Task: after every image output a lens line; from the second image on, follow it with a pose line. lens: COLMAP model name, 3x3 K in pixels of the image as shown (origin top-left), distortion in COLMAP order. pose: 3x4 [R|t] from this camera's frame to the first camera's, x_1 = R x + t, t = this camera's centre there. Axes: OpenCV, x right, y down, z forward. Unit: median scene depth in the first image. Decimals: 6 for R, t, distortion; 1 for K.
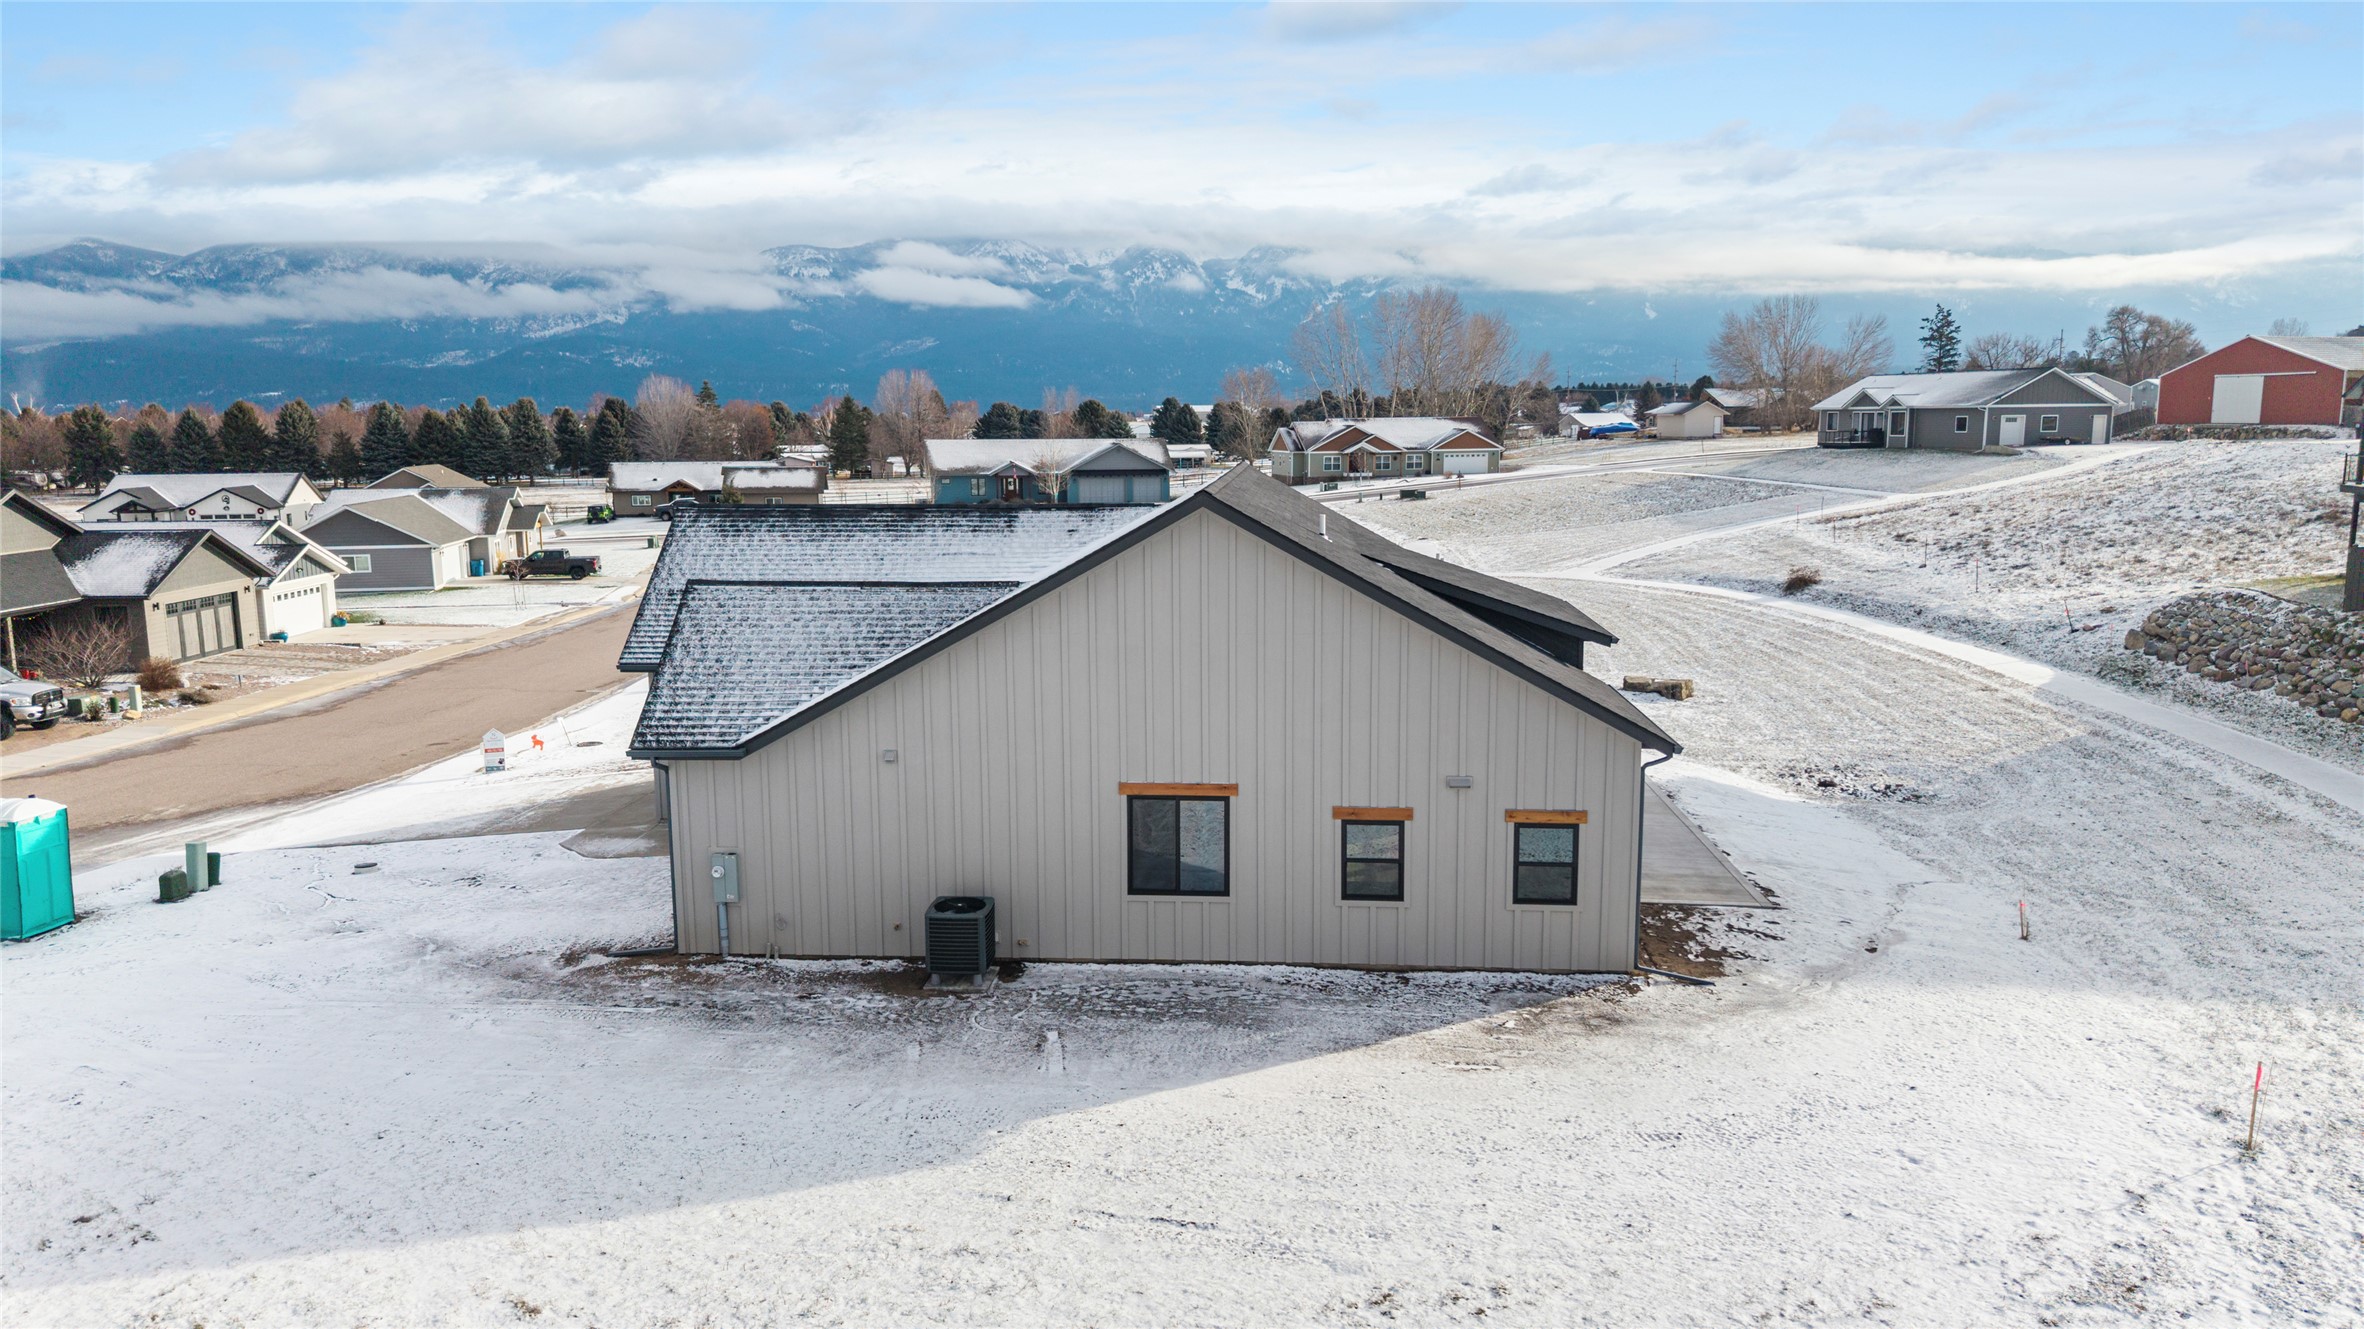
lens RADIAL K [[1574.1, 0, 1175.1], [0, 1574.1, 627.0], [0, 0, 1]] dist [0.051587, -0.065032]
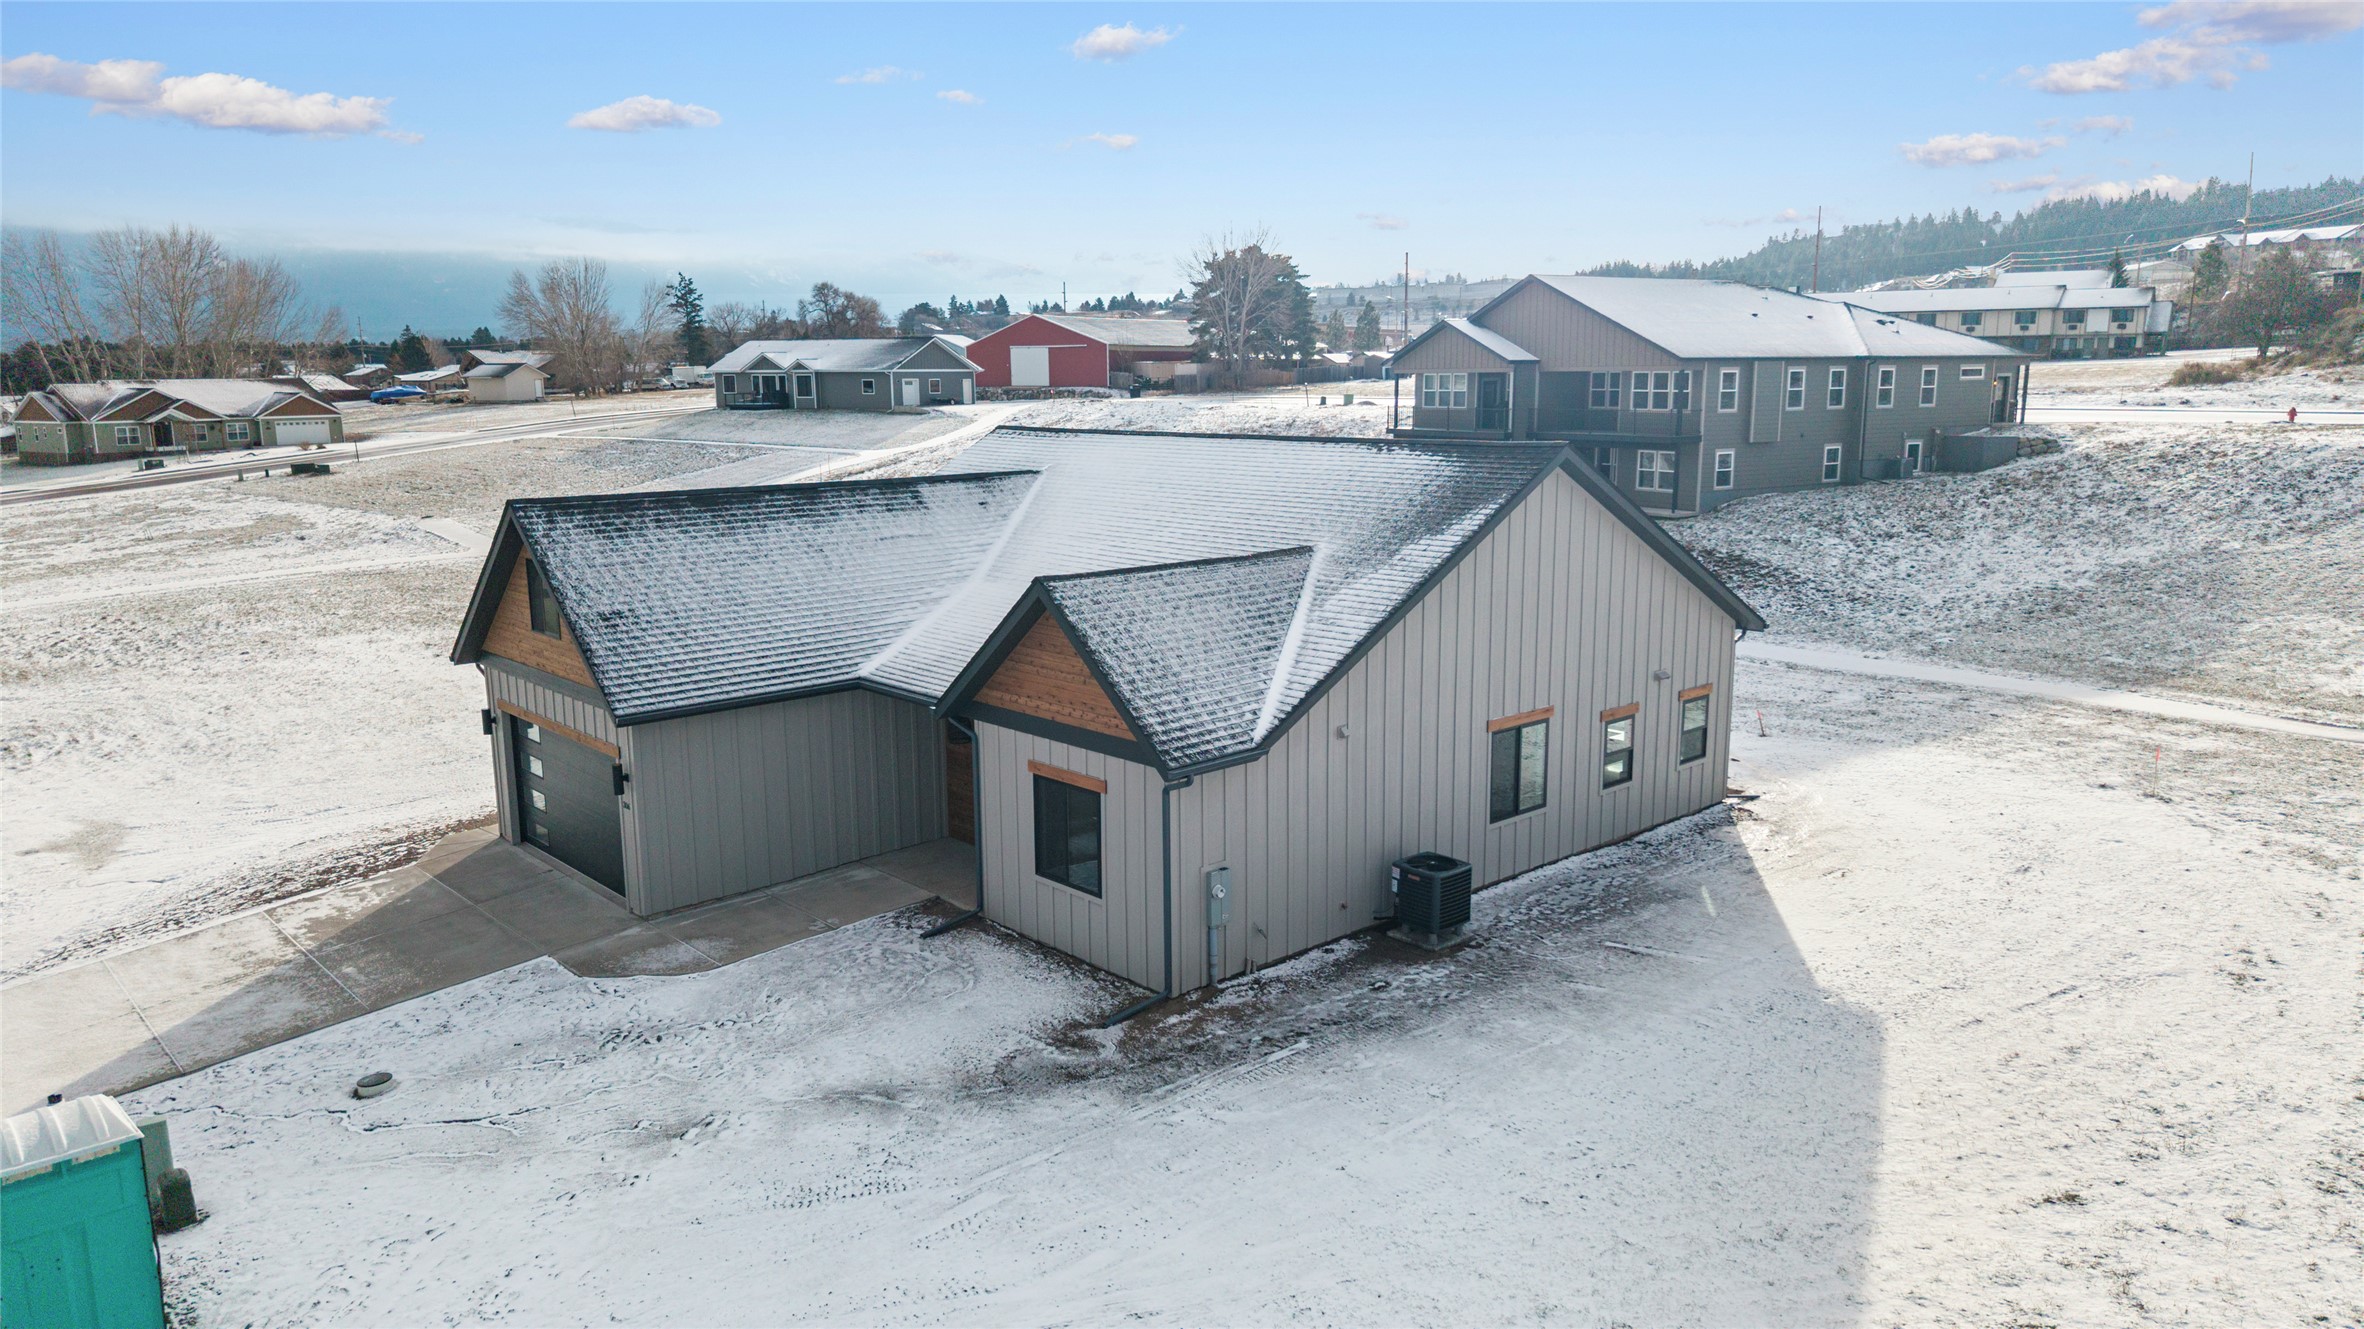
lens RADIAL K [[1568.6, 0, 1182.0], [0, 1568.6, 664.5], [0, 0, 1]] dist [0.057099, -0.080987]
pose [[0.684075, -0.130234, 0.717691, -0.927480], [0.096667, 0.991439, 0.087770, -0.052279], [-0.722978, 0.009336, 0.690808, 0.408506]]
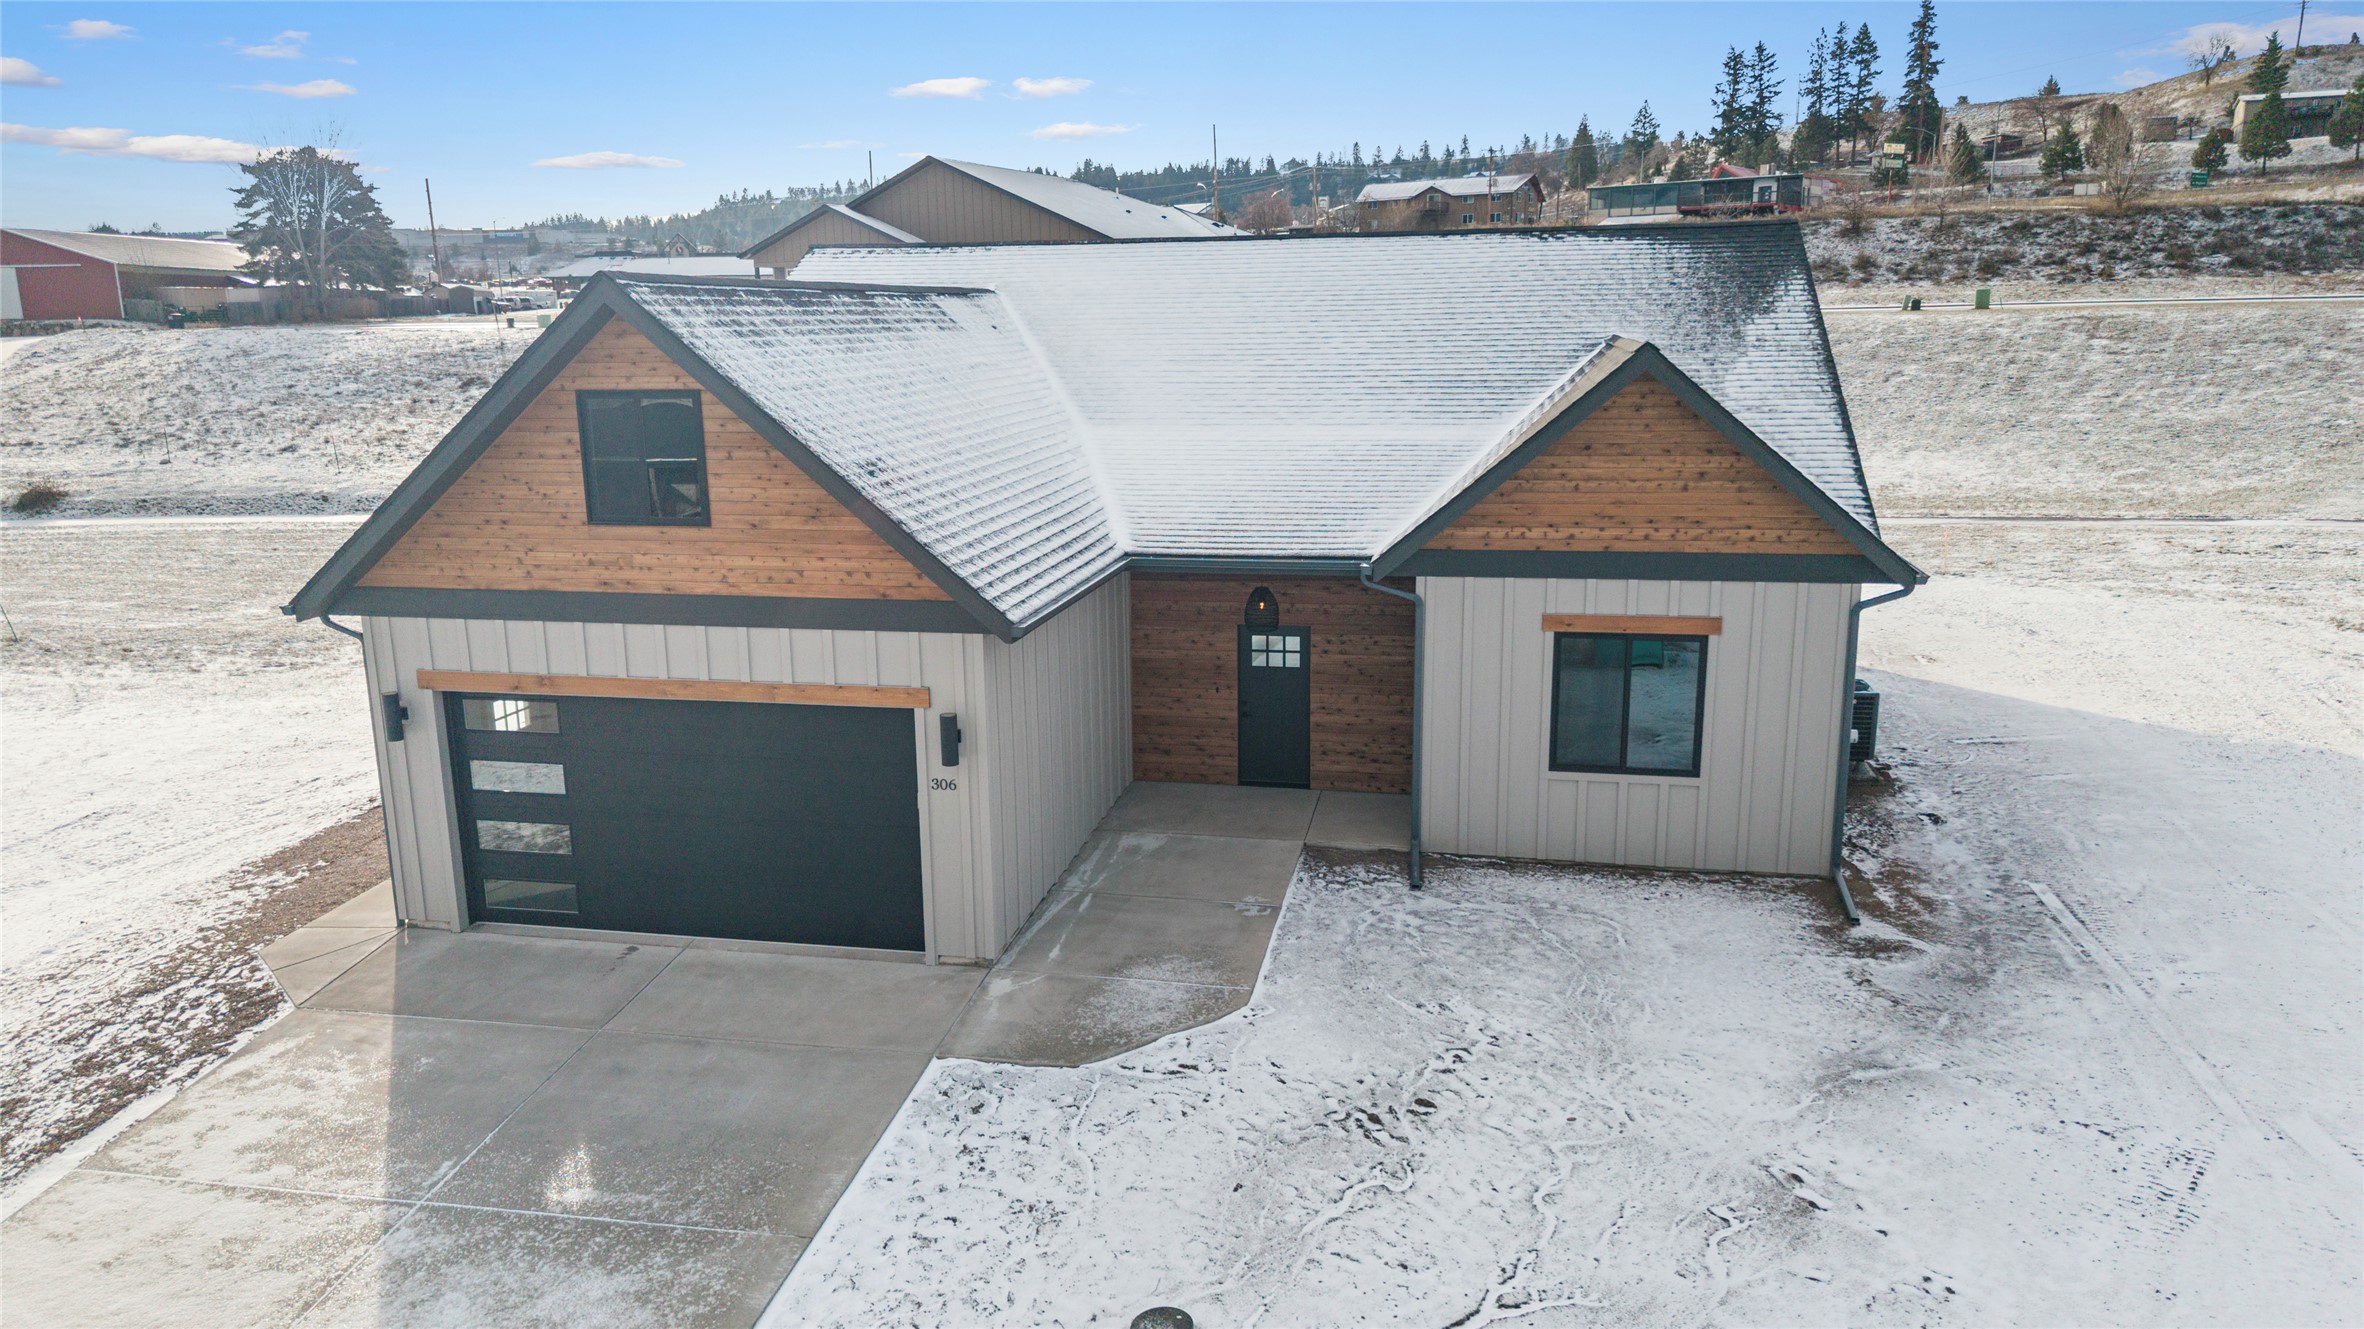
lens RADIAL K [[1574.1, 0, 1175.1], [0, 1574.1, 627.0], [0, 0, 1]] dist [0.051587, -0.065032]
pose [[0.128865, -0.184228, 0.974399, -1.024130], [0.141556, 0.975947, 0.165800, -0.055107], [-0.981507, 0.116567, 0.151844, 1.194504]]
